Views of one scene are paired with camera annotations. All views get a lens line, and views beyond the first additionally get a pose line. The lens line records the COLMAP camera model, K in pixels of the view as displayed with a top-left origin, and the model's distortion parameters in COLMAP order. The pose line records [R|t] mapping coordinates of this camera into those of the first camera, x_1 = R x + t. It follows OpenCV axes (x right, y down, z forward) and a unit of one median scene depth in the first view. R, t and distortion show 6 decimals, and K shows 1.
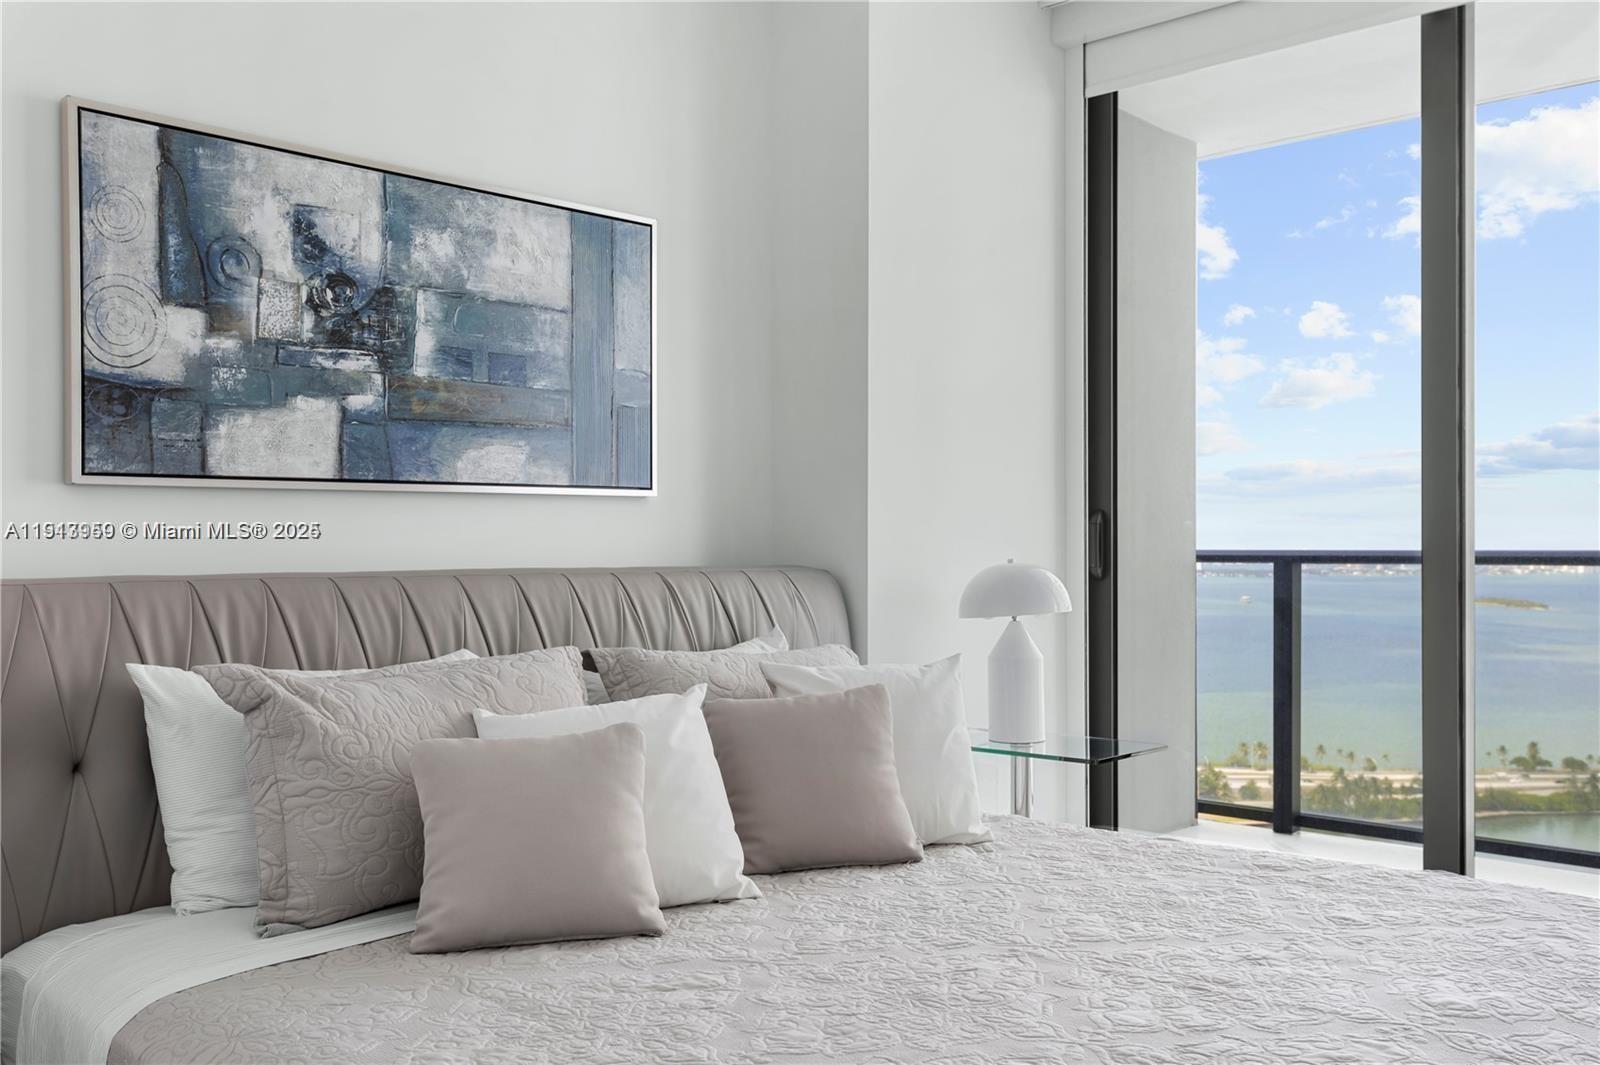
lens RADIAL K [[1443.8, 0, 790.2], [0, 1443.8, 539.1], [0, 0, 1]] dist [-0.017773, 0.024835]
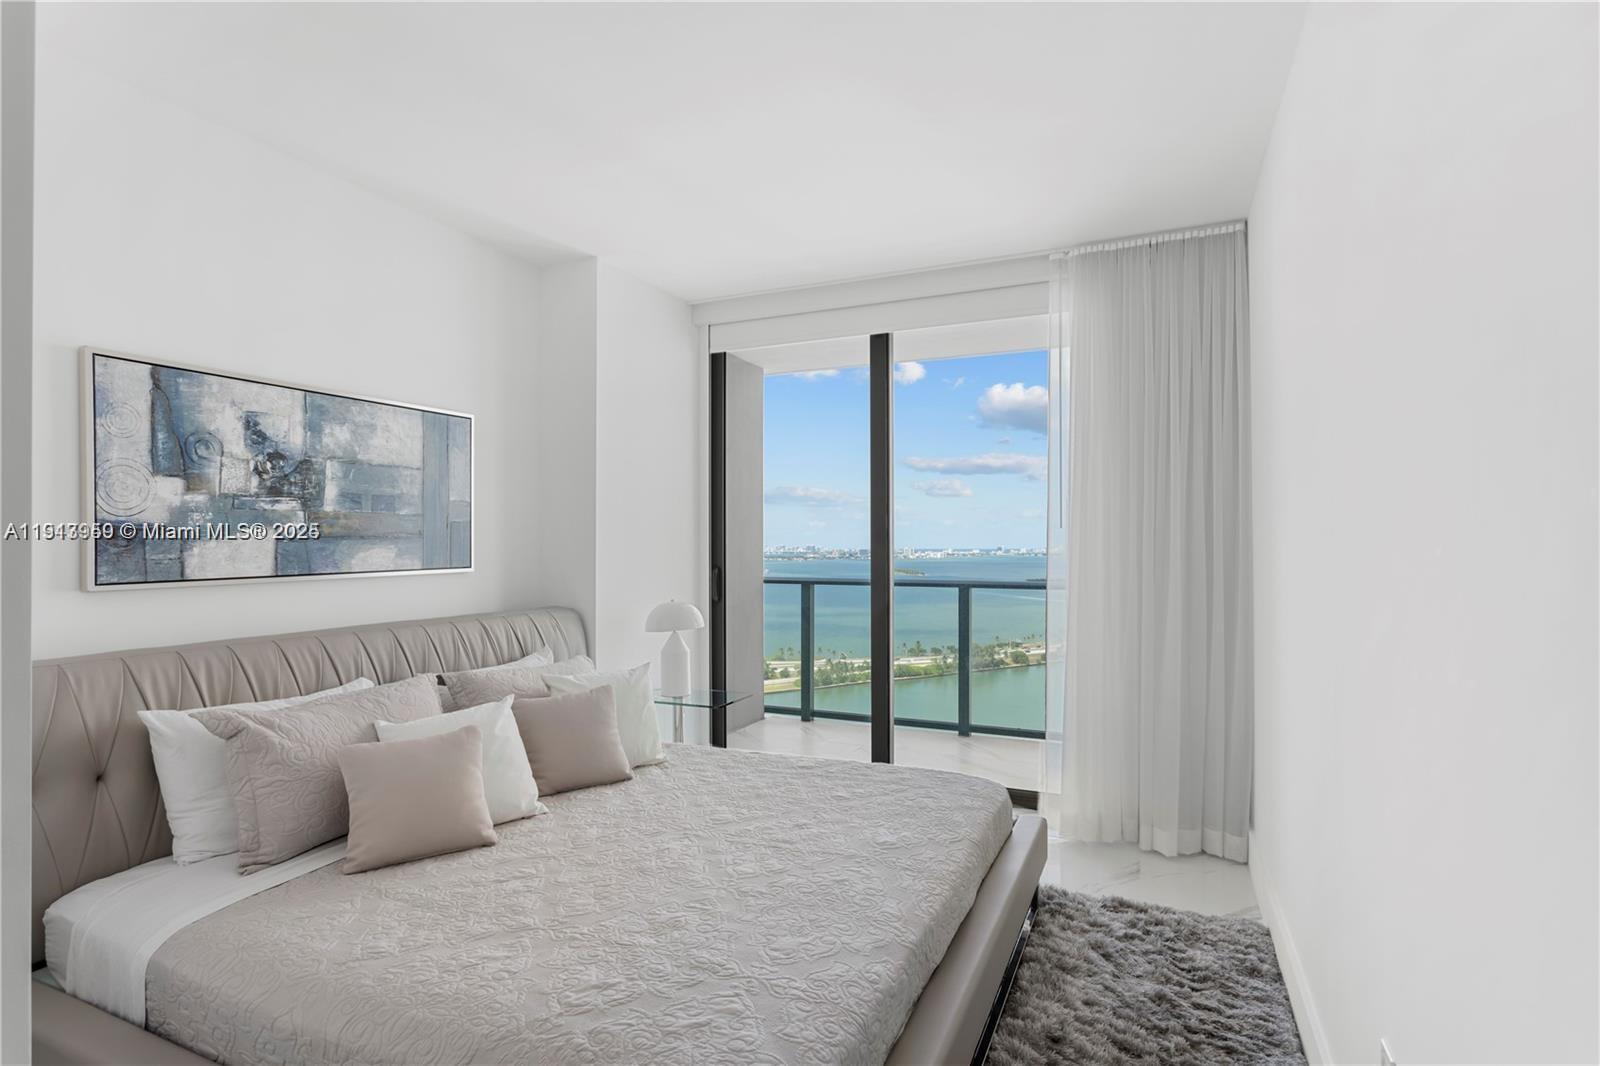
lens RADIAL K [[798.6, 0, 804.5], [0, 798.6, 533.3], [0, 0, 1]] dist [-0.013984, 0.002369]
pose [[0.944369, 0.001086, 0.328885, -0.041335], [-0.000667, 0.999999, -0.001387, -0.100799], [-0.328886, 0.001090, 0.944369, -0.076233]]
